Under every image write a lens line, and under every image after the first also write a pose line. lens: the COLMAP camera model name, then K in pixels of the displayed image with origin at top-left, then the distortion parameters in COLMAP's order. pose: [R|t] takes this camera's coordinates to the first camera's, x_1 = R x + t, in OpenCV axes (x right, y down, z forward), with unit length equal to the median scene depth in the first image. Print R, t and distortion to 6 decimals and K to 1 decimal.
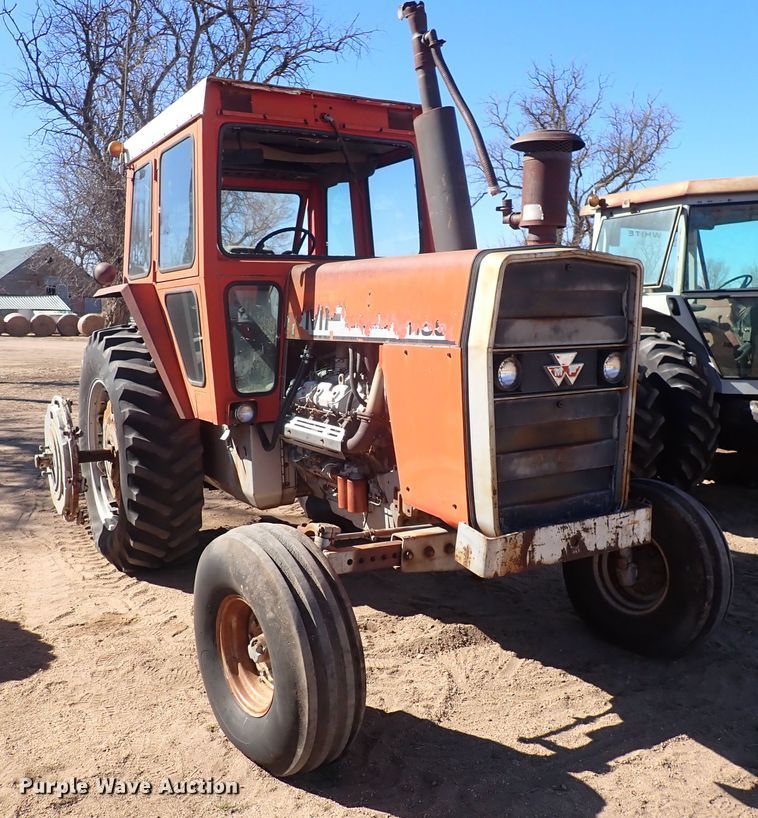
lens RADIAL K [[810.6, 0, 363.0], [0, 810.6, 416.1], [0, 0, 1]] dist [-0.001432, 0.000000]
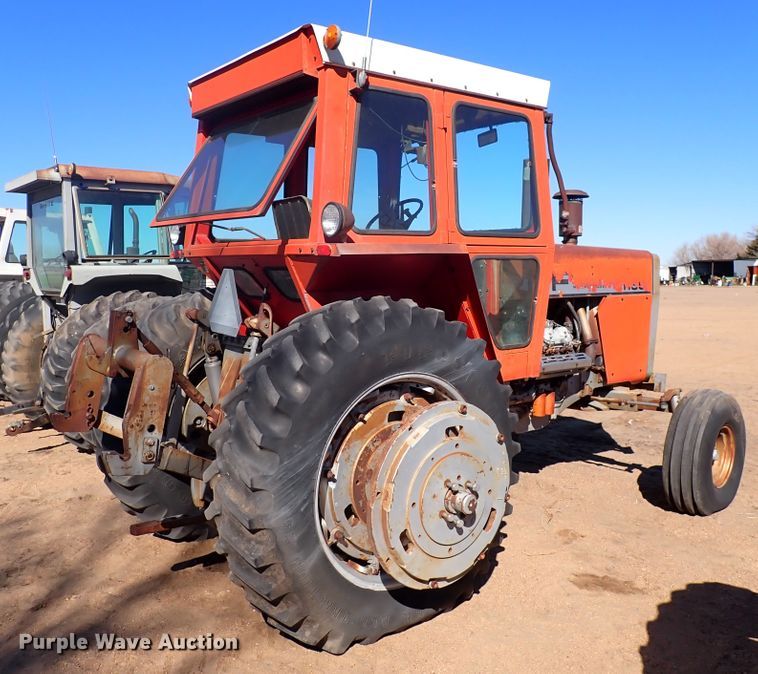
lens RADIAL K [[709.6, 0, 378.5], [0, 709.6, 323.4], [0, 0, 1]] dist [-0.001125, 0.000000]
pose [[-0.142550, -0.062752, 0.987796, -1.207945], [0.128094, 0.988426, 0.081277, -0.185284], [-0.981464, 0.138117, -0.132862, 1.435576]]
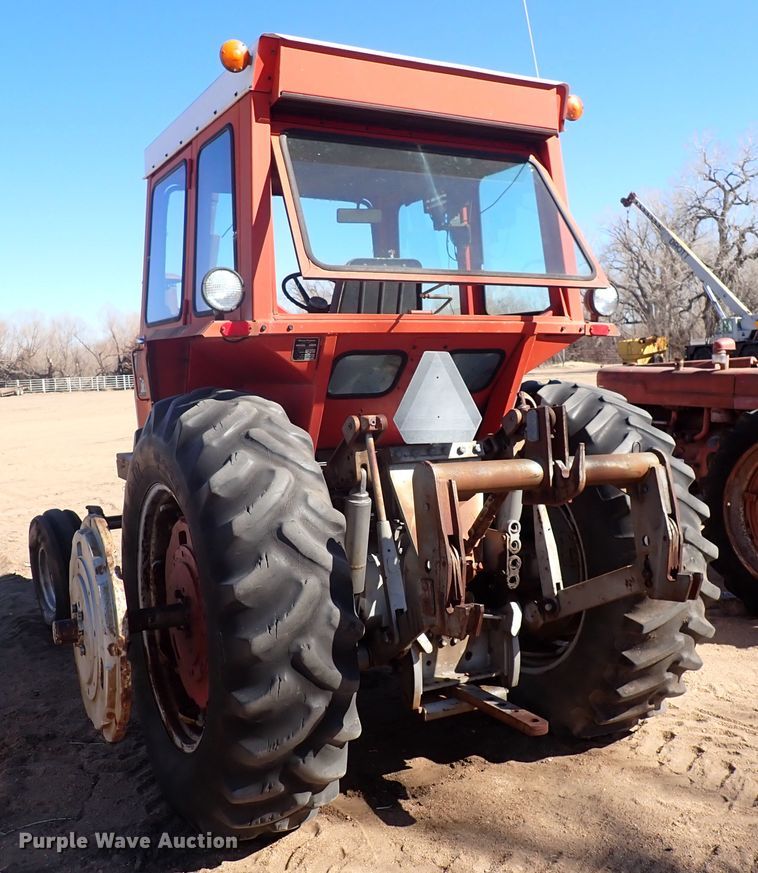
lens RADIAL K [[864.6, 0, 349.2], [0, 864.6, 447.3], [0, 0, 1]] dist [-0.002378, 0.000000]
pose [[-0.998063, 0.036698, 0.050244, -0.198838], [0.046573, 0.976119, 0.212186, -0.295038], [-0.041257, 0.214115, -0.975937, 2.320965]]
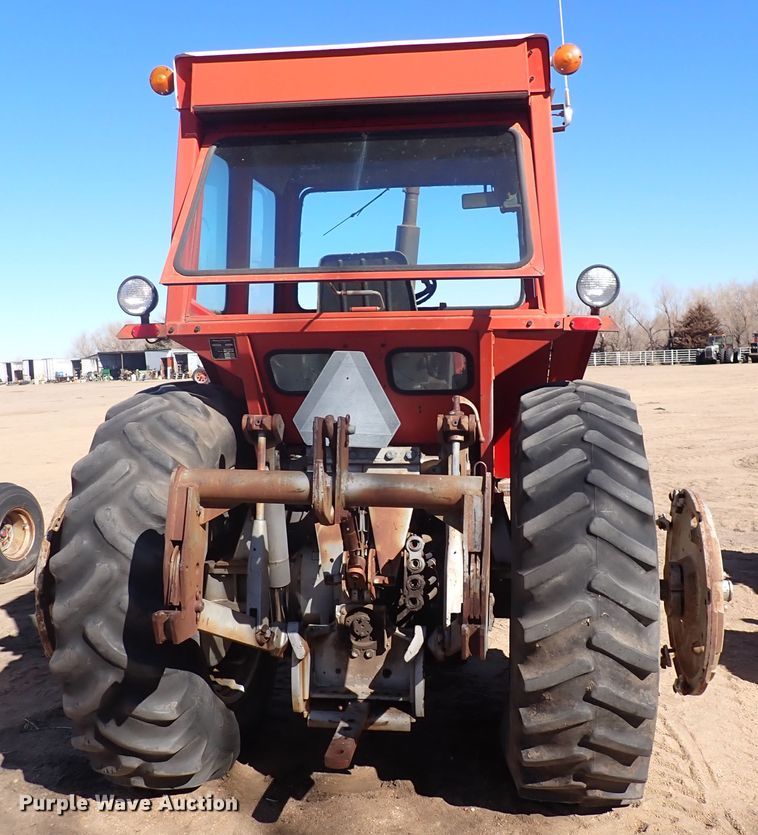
lens RADIAL K [[849.6, 0, 405.3], [0, 849.6, 439.0], [0, 0, 1]] dist [-0.002062, 0.000000]
pose [[-0.804653, -0.030531, 0.592960, -0.746810], [0.102557, 0.976519, 0.189452, -0.268831], [-0.584821, 0.213255, -0.782628, 2.088168]]
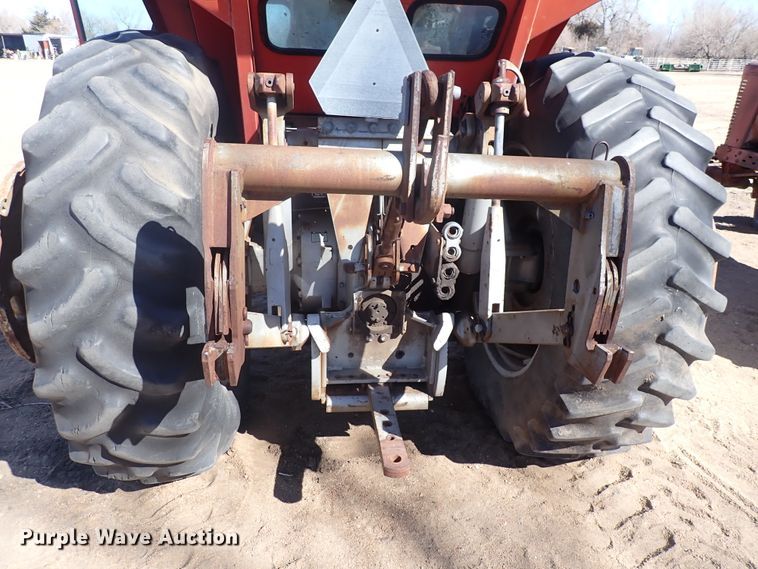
lens RADIAL K [[560.2, 0, 373.5], [0, 560.2, 292.5], [0, 0, 1]] dist [0.006410, -0.009931]
pose [[-0.916797, -0.169931, 0.361397, -0.425555], [0.030808, 0.872161, 0.488249, -0.215359], [-0.398164, 0.458758, -0.794359, 1.924927]]
